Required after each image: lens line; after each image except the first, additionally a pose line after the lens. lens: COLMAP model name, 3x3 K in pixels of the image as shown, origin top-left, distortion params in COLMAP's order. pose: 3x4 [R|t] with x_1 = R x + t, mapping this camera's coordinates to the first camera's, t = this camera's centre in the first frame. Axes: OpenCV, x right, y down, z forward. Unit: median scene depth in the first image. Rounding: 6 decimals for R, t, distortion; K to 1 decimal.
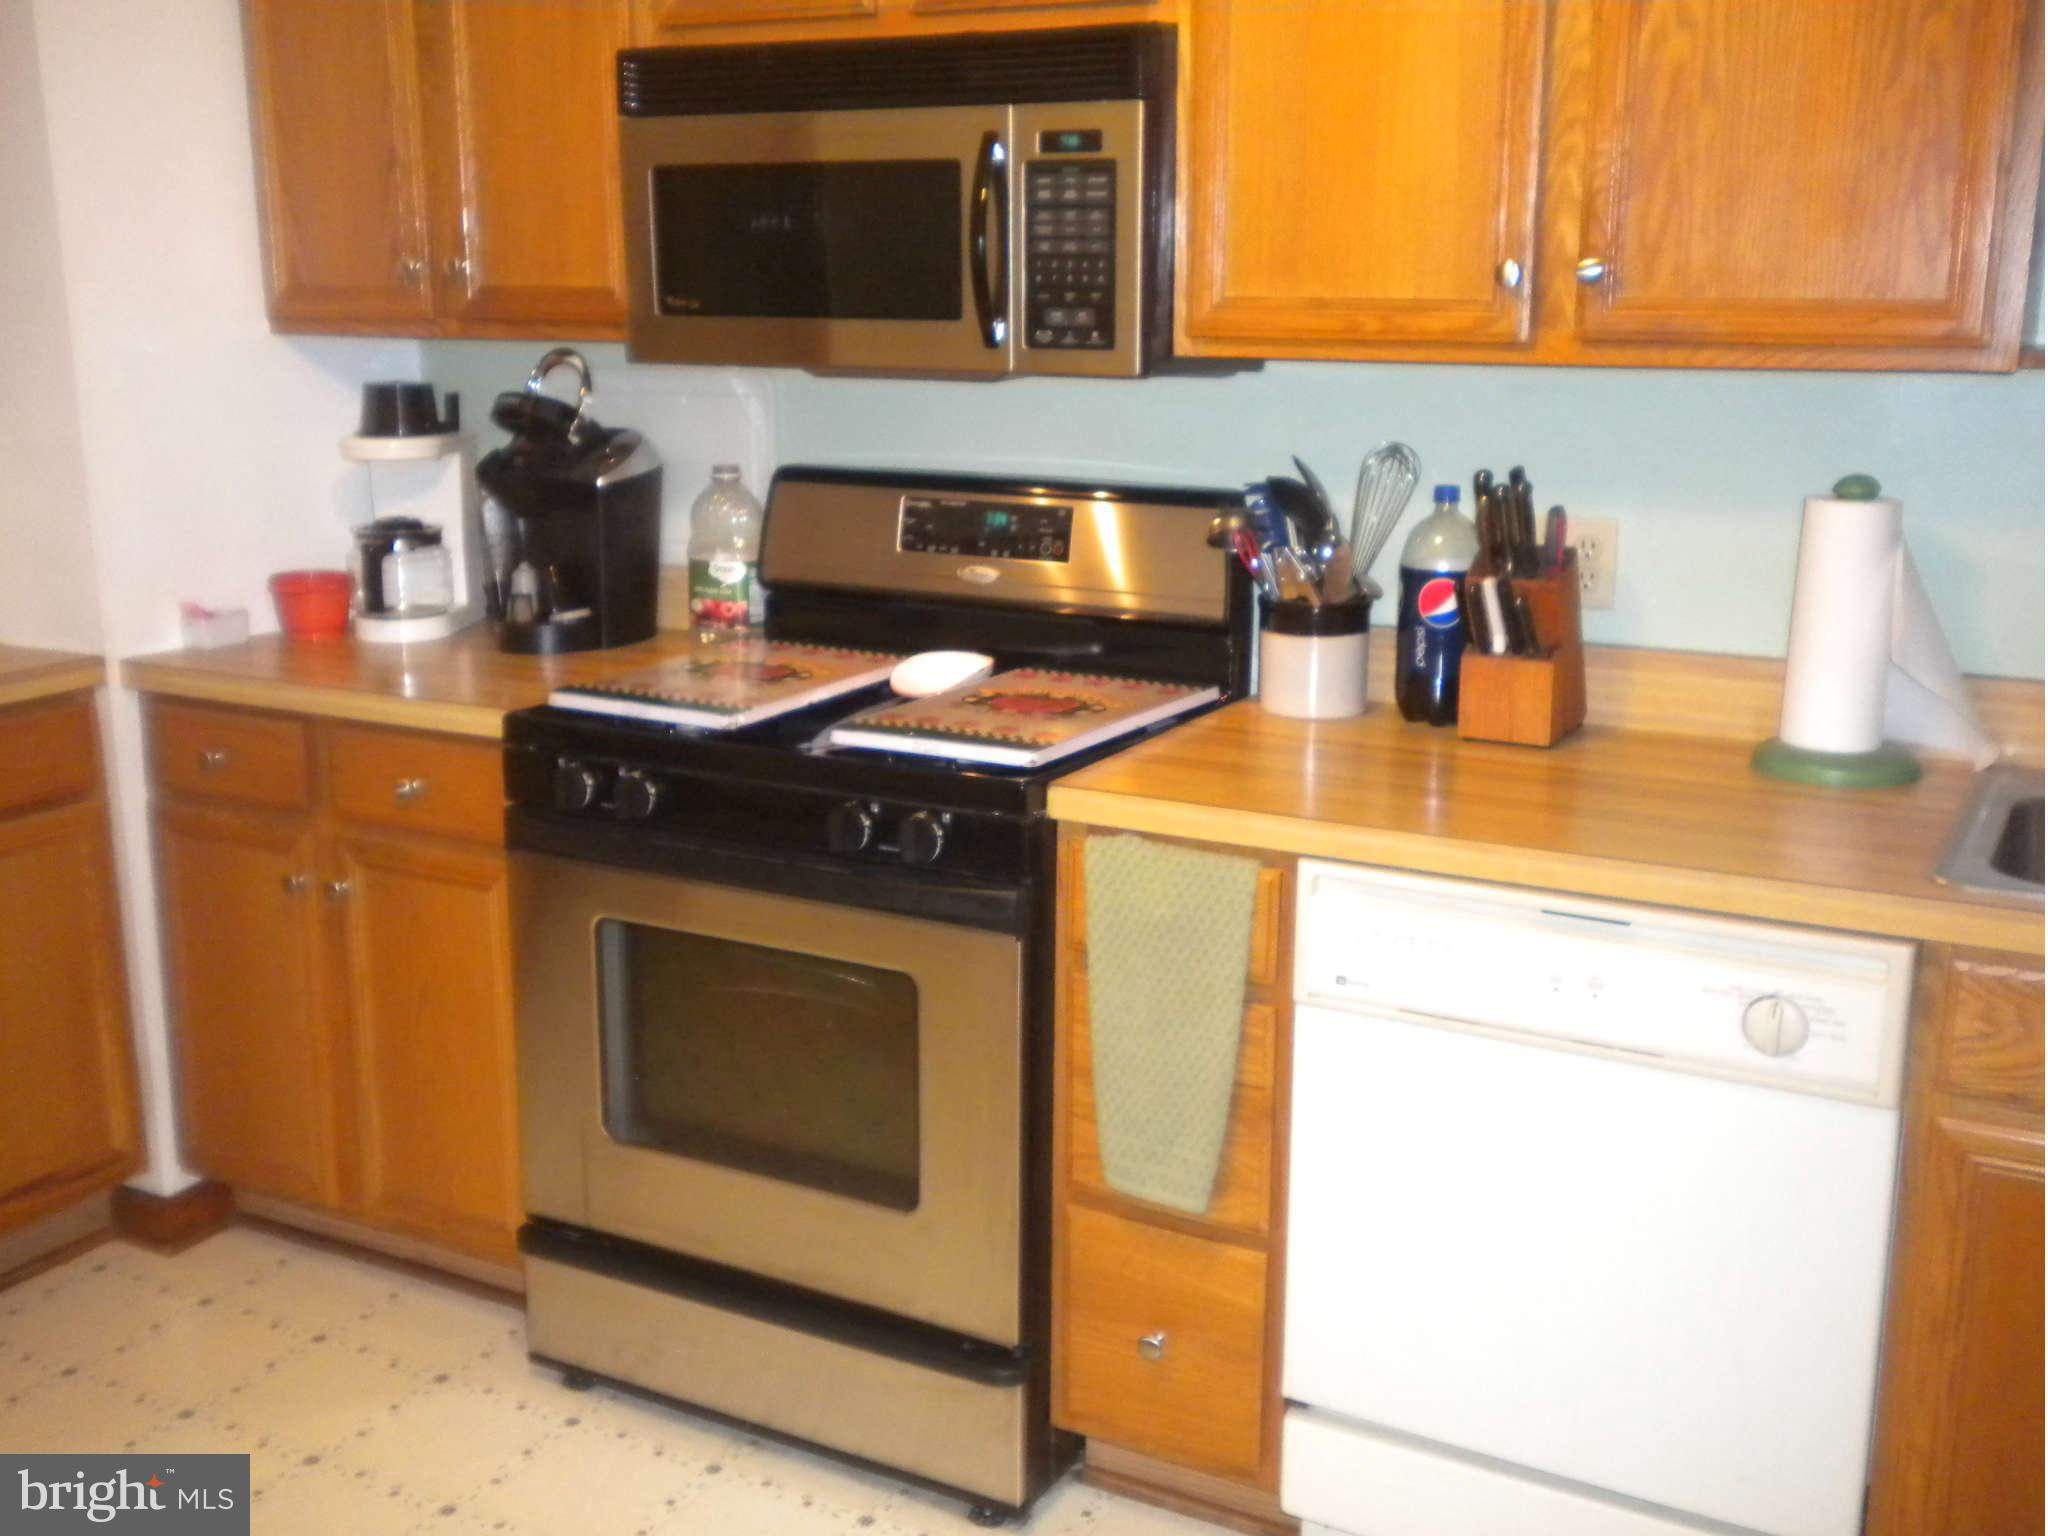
lens RADIAL K [[2130.5, 0, 1022.6], [0, 2130.5, 758.8], [0, 0, 1]] dist [0.003344, 0.000000]
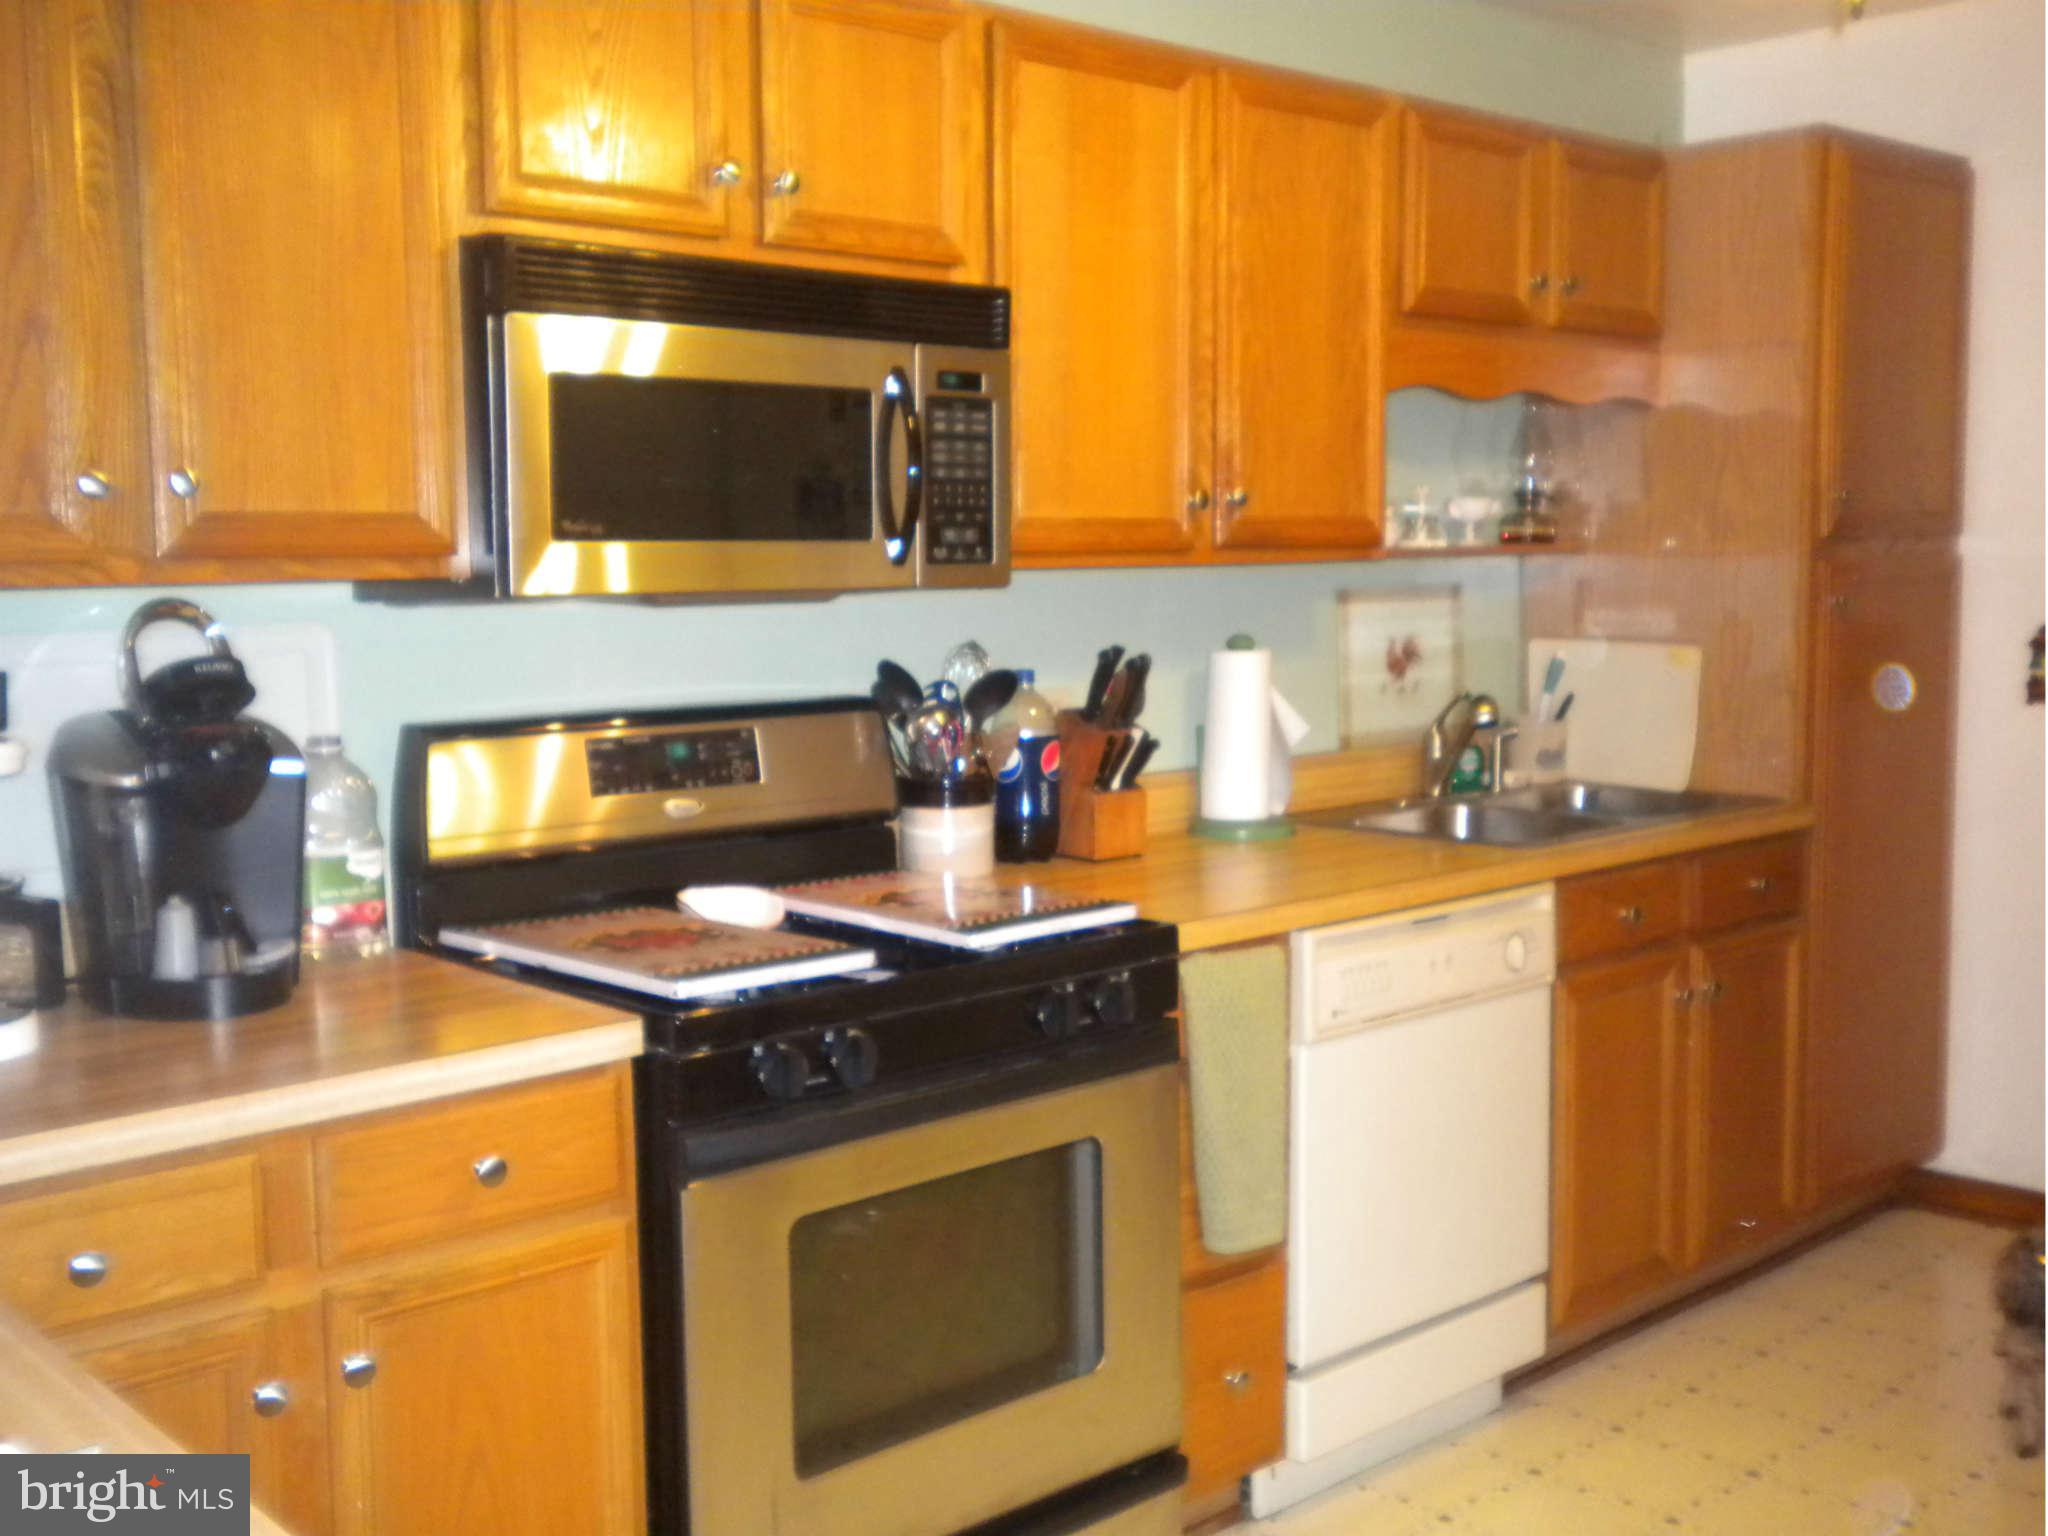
lens RADIAL K [[2130.5, 0, 1024.6], [0, 2130.5, 774.9], [0, 0, 1]] dist [0.003344, 0.000000]
pose [[0.298421, -0.109279, 0.948158, -1.036756], [0.222342, 0.974051, 0.042284, -0.125818], [-0.928175, 0.198197, 0.314975, 0.646956]]
